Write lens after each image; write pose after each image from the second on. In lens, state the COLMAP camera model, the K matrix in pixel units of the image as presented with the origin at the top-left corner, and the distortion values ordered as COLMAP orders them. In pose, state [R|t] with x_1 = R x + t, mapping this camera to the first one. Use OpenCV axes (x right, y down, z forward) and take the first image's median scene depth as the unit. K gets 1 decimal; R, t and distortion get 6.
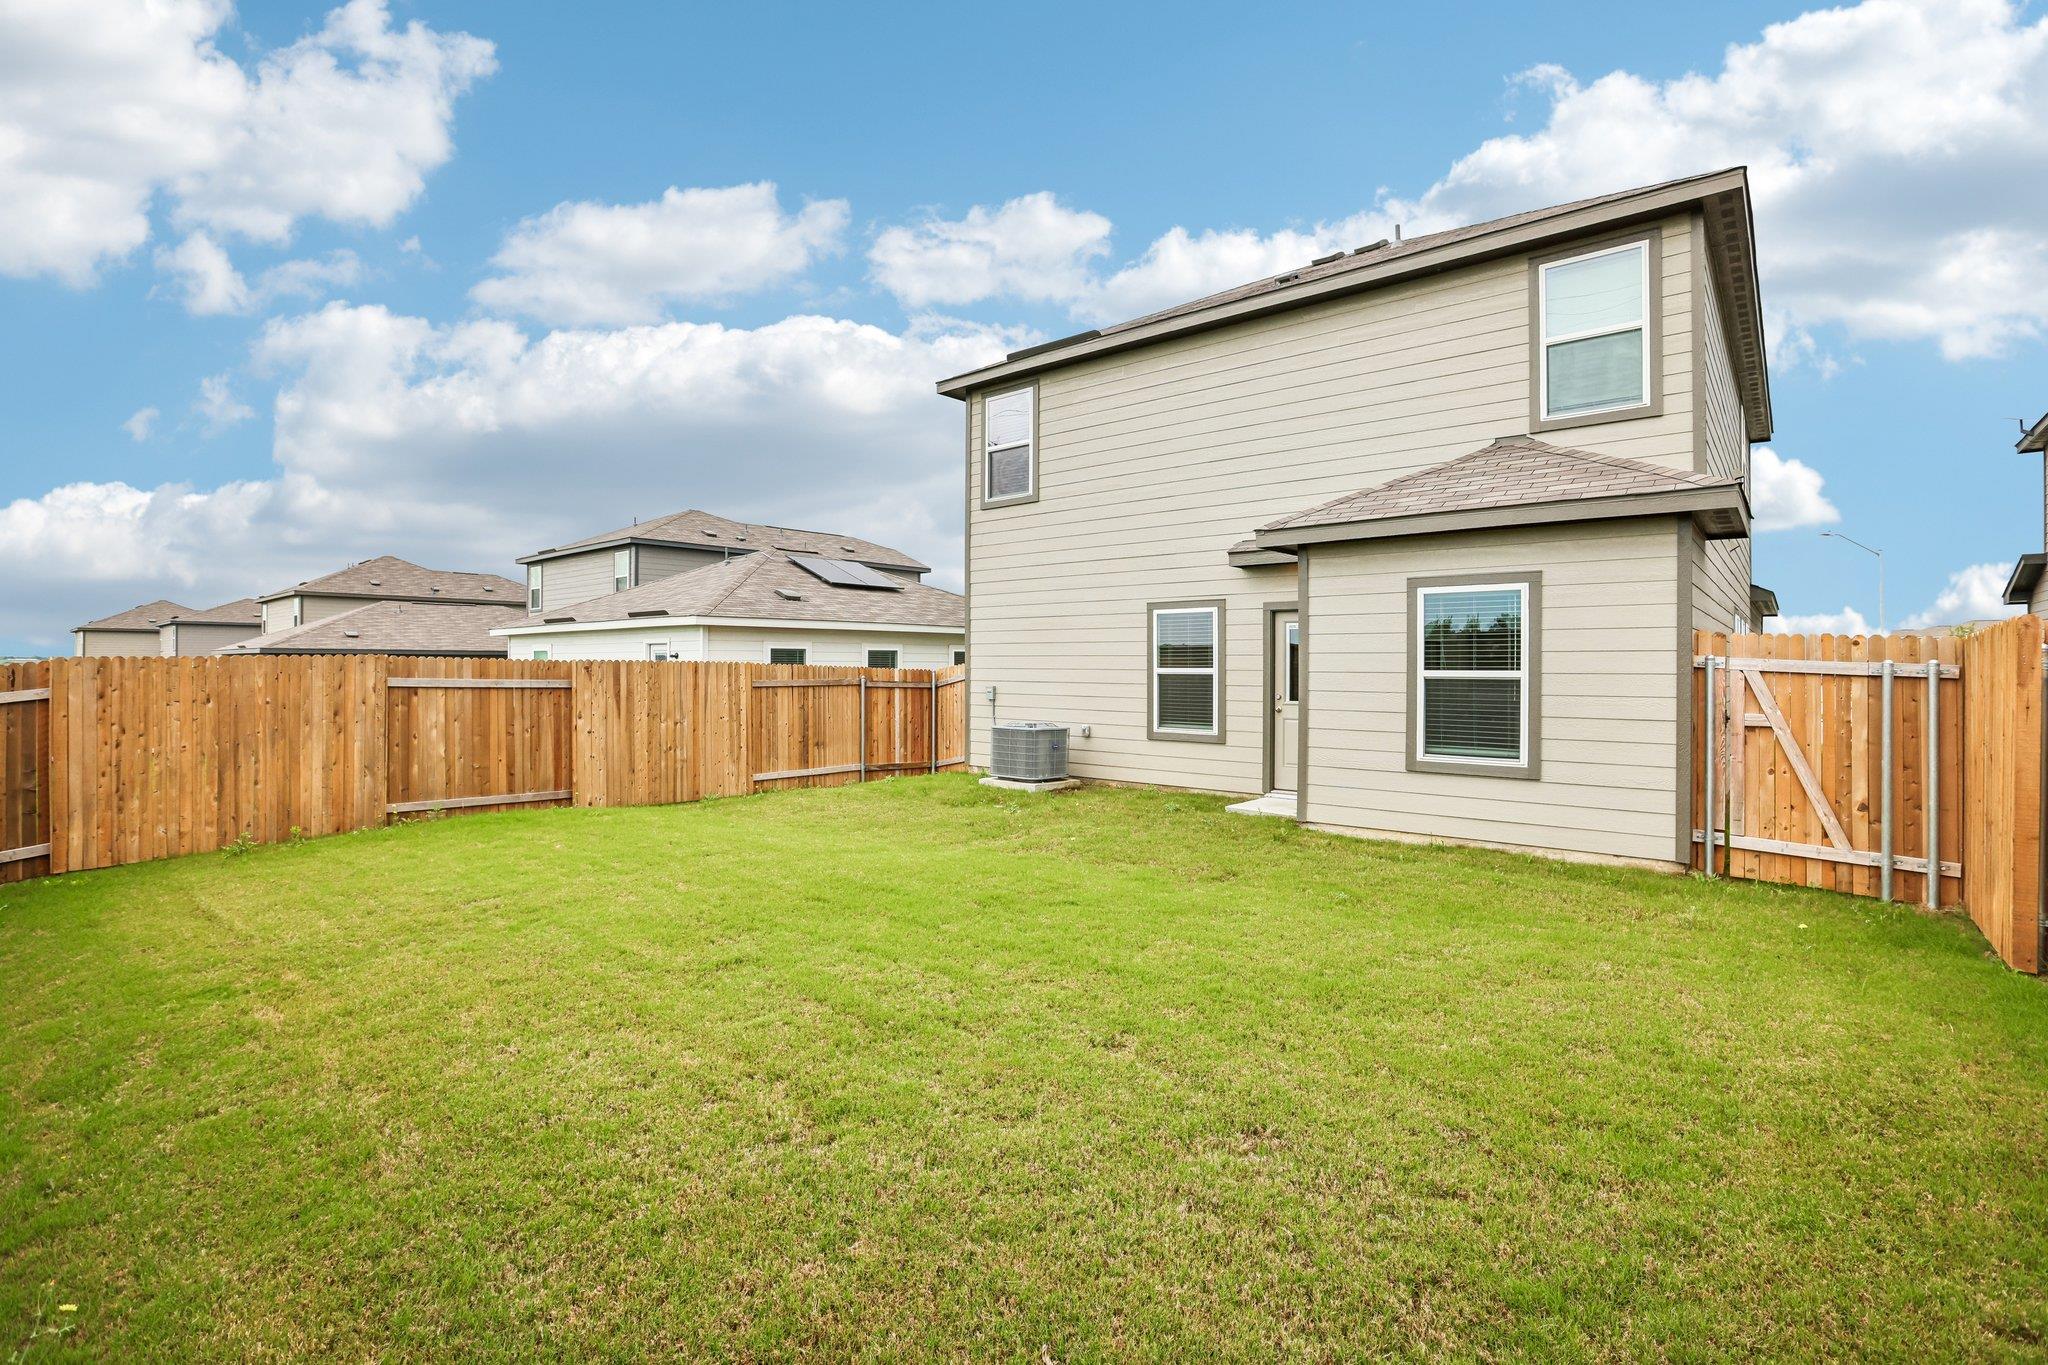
lens RADIAL K [[924.7, 0, 1024.0], [0, 924.7, 667.8], [0, 0, 1]] dist [-0.040564, 0.009158]
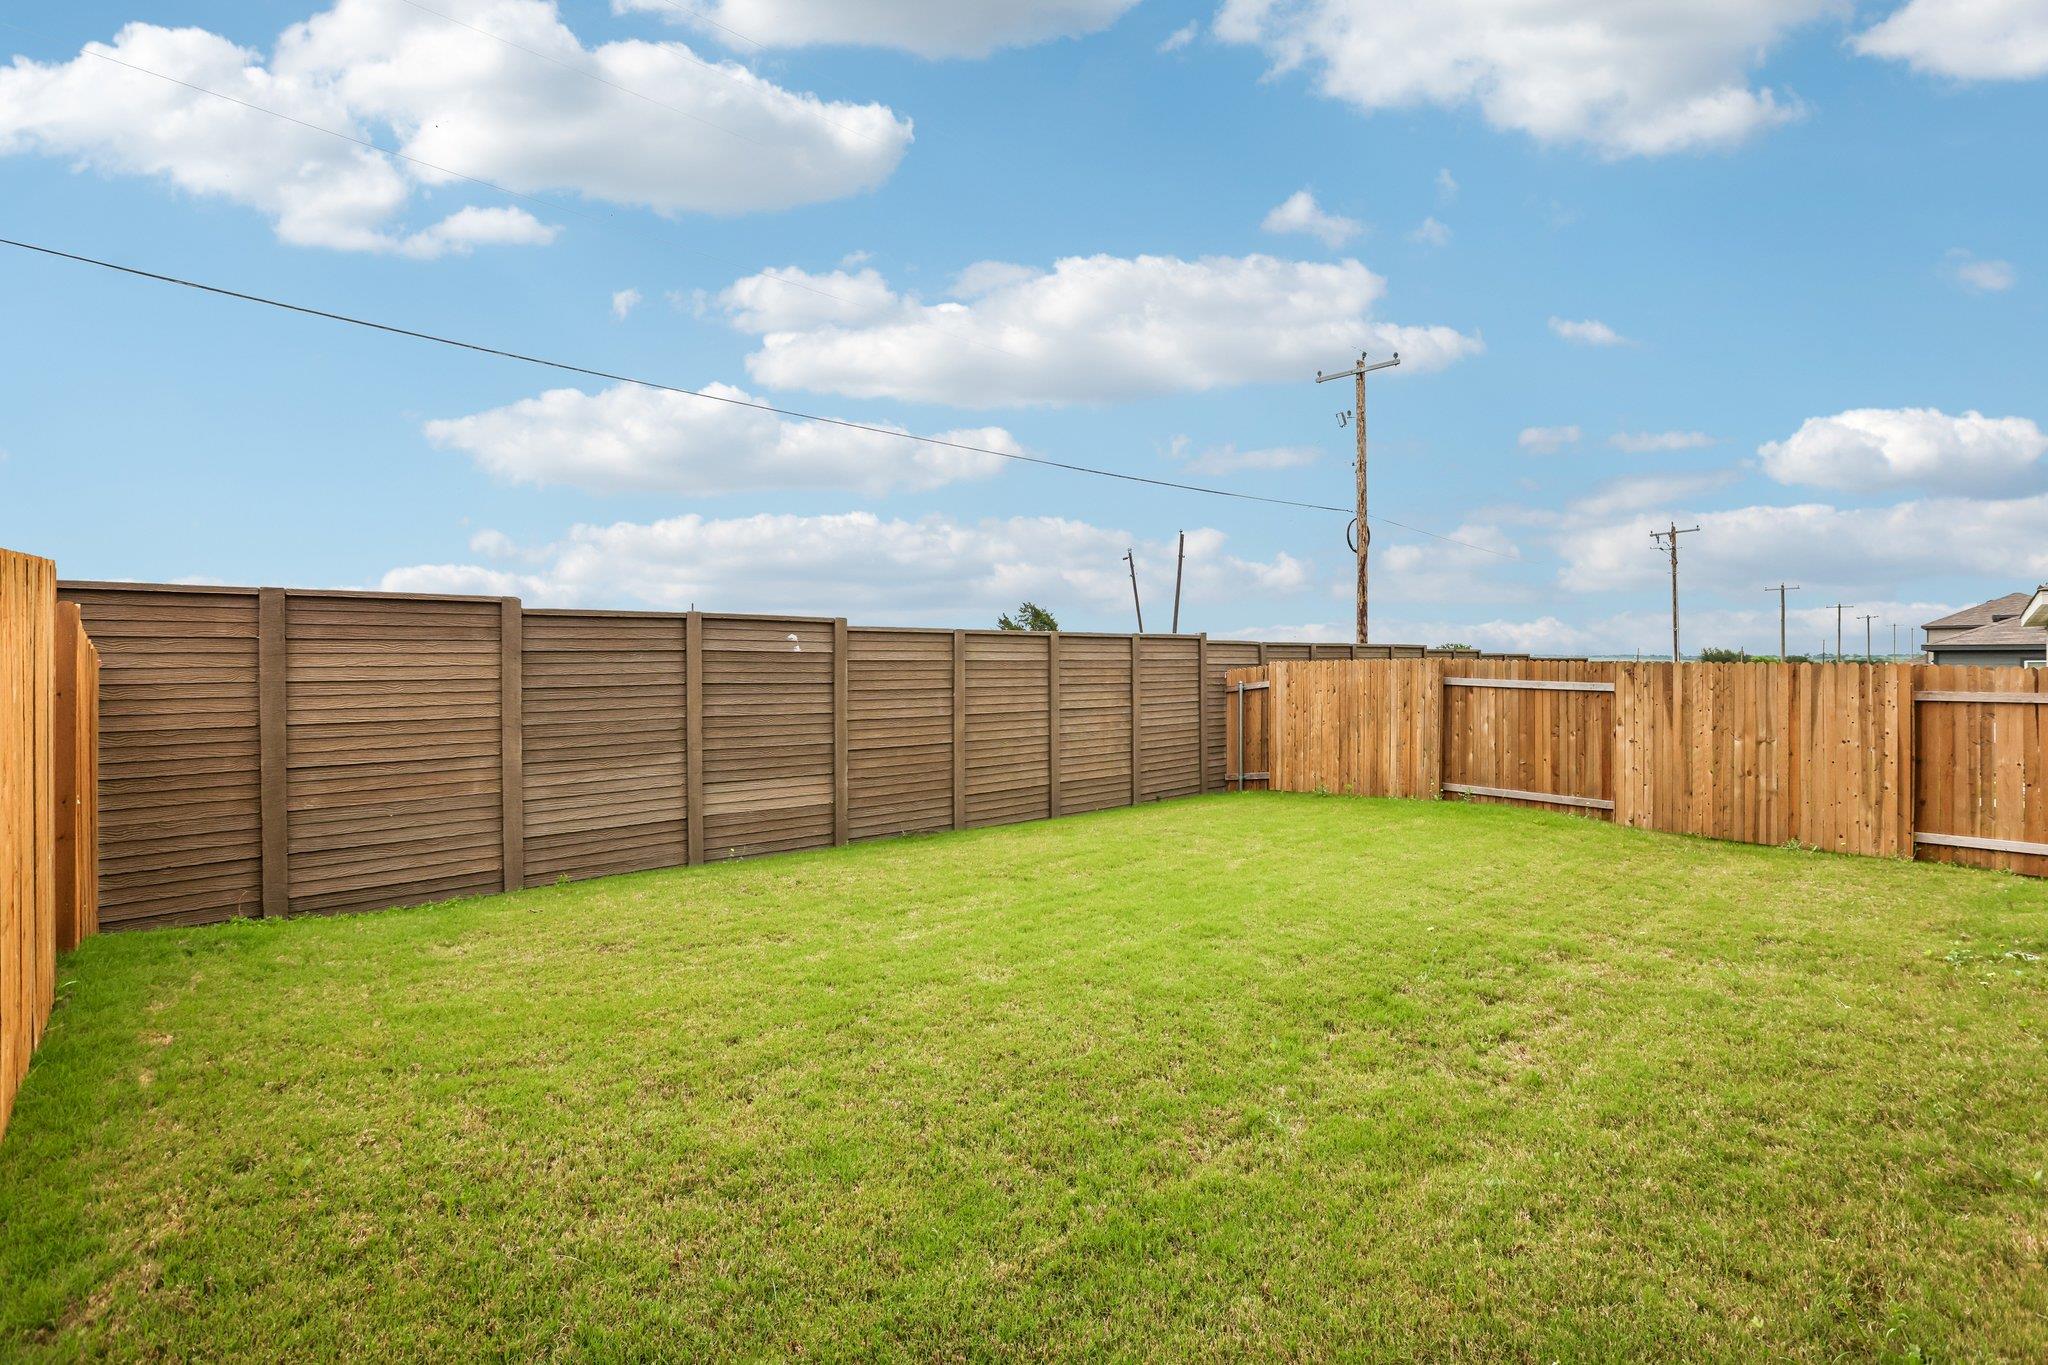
lens RADIAL K [[924.7, 0, 1024.3], [0, 924.7, 667.6], [0, 0, 1]] dist [-0.040564, 0.009158]
pose [[-0.095362, 0.003539, -0.995436, 0.499638], [-0.003670, 0.999986, 0.003906, -0.004108], [0.995436, 0.004026, -0.095348, 0.509403]]
